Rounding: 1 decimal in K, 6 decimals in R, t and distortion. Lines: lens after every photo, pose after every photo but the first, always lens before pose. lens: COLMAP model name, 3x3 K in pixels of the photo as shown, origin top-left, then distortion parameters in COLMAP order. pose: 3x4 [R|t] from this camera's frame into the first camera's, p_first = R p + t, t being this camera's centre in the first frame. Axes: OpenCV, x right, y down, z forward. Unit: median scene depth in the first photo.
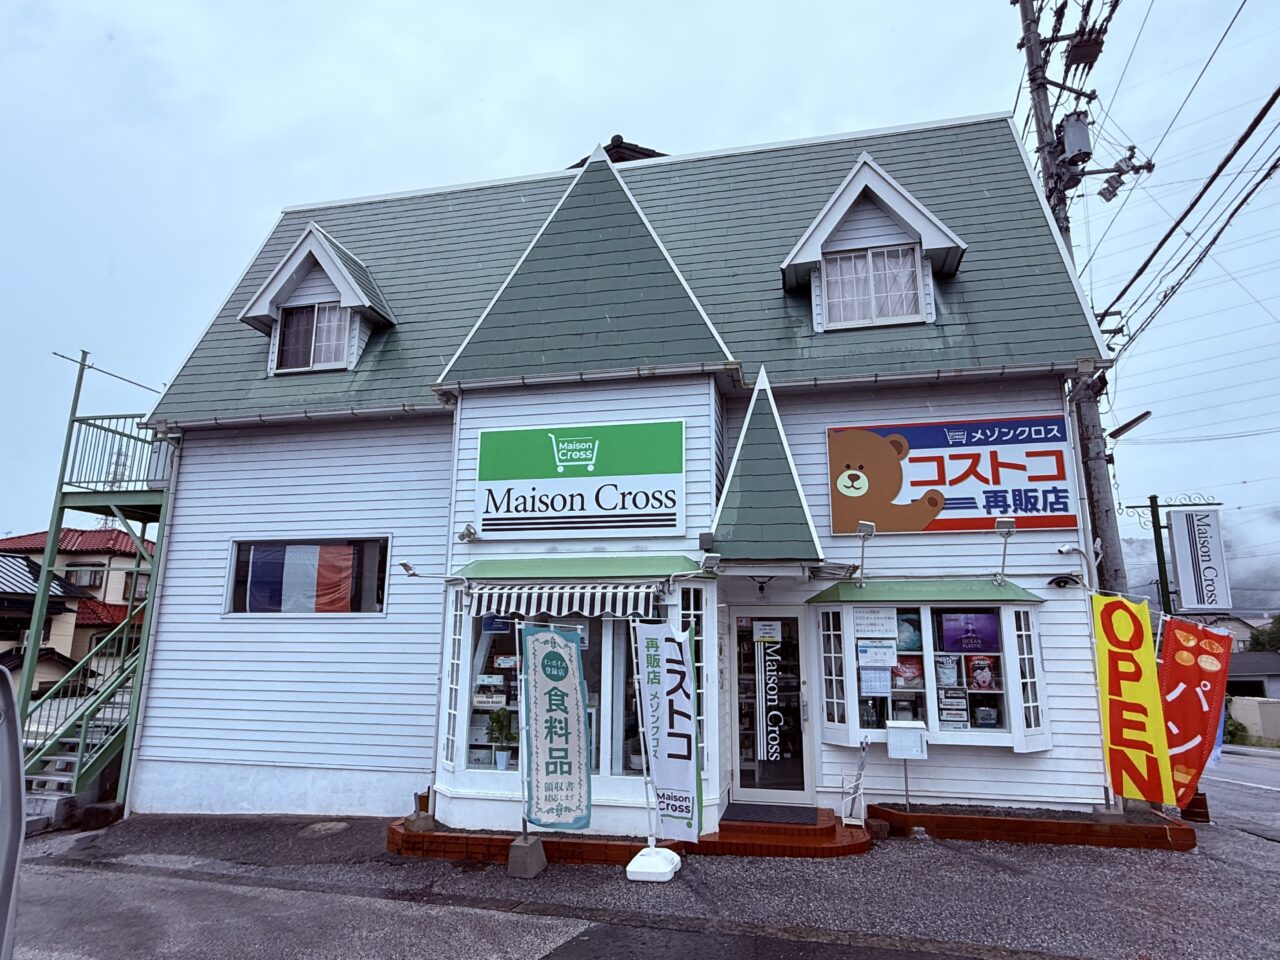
lens RADIAL K [[759.4, 0, 633.8], [0, 759.4, 483.5], [0, 0, 1]] dist [-0.002933, -0.002249]
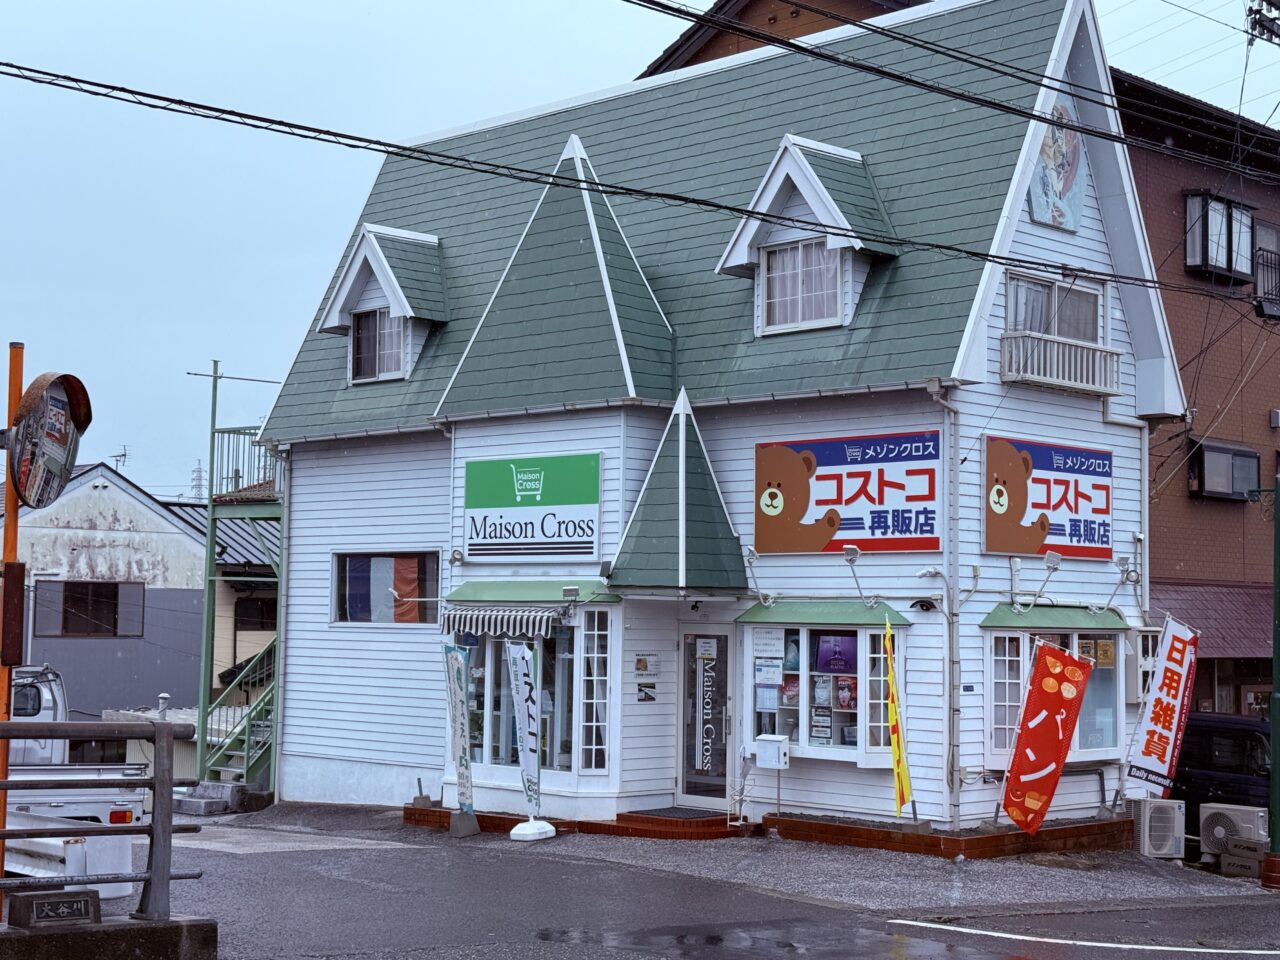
lens RADIAL K [[1905.5, 0, 642.5], [0, 1905.5, 493.0], [0, 0, 1]] dist [0.101369, 0.000000]
pose [[0.851769, -0.028116, -0.523163, 1.481763], [0.100848, 0.988684, 0.111057, -0.311925], [0.514121, -0.147355, 0.844965, -1.204952]]
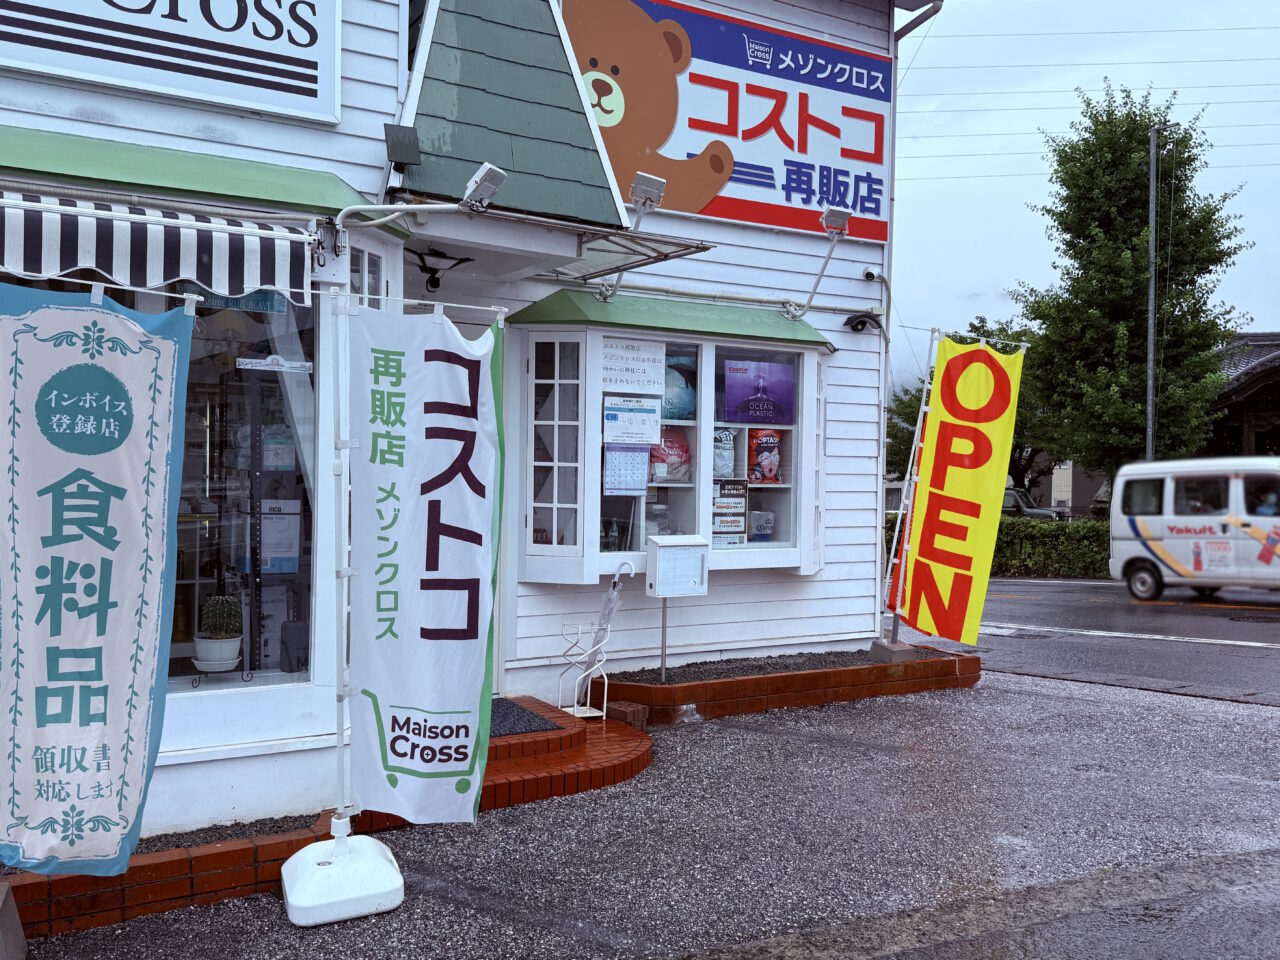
lens RADIAL K [[1115.4, 0, 642.0], [0, 1115.4, 490.4], [0, 0, 1]] dist [0.100658, -0.140298]
pose [[0.727753, -0.009510, 0.685773, -0.225337], [-0.154811, 0.971820, 0.177765, 0.121275], [-0.668138, -0.235534, 0.705773, 0.389699]]
